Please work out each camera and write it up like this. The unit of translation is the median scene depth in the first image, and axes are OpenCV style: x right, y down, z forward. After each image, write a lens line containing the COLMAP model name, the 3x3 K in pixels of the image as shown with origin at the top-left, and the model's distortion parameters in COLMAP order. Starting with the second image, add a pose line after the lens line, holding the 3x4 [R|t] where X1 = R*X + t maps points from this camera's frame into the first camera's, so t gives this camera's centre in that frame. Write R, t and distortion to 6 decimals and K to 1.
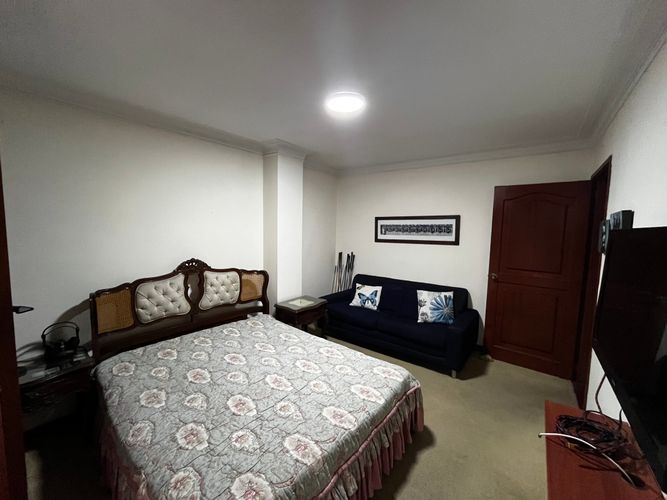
lens RADIAL K [[270.1, 0, 330.8], [0, 270.1, 252.0], [0, 0, 1]] dist [0.000050, -0.000308]
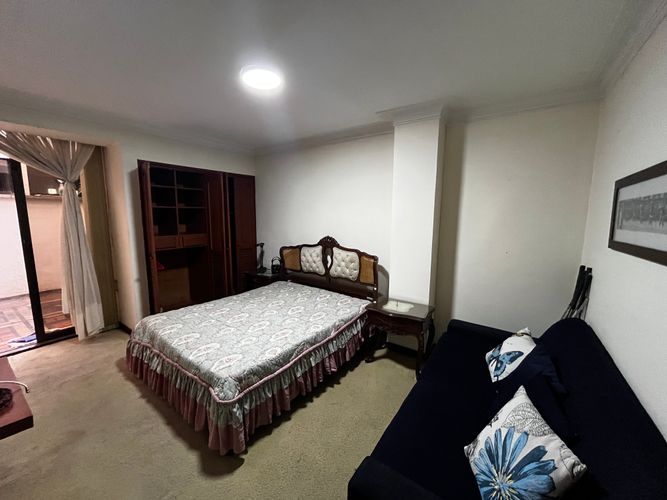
lens RADIAL K [[270.1, 0, 331.4], [0, 270.1, 249.2], [0, 0, 1]] dist [0.000050, -0.000308]
pose [[0.044004, 0.114549, -0.992443, 0.792163], [-0.103462, 0.988586, 0.109516, -0.055568], [0.993659, 0.097861, 0.055353, 0.901659]]
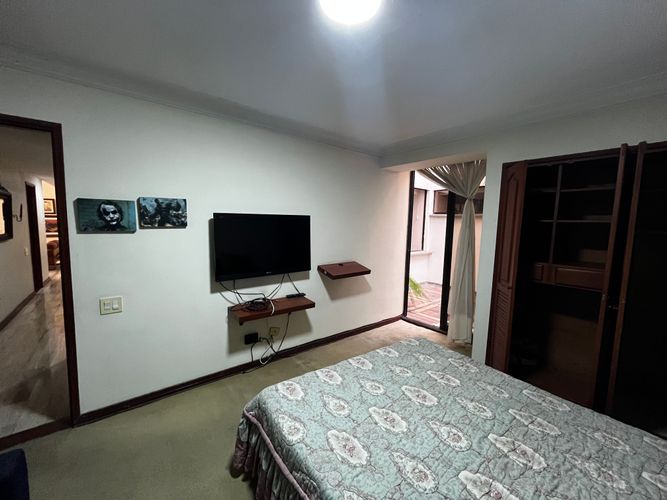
lens RADIAL K [[270.1, 0, 334.1], [0, 270.1, 249.0], [0, 0, 1]] dist [0.000050, -0.000308]
pose [[-0.968526, -0.061594, 0.241170, -0.071447], [-0.014647, 0.981324, 0.191806, -0.098767], [-0.248480, 0.182237, -0.951340, 1.195247]]
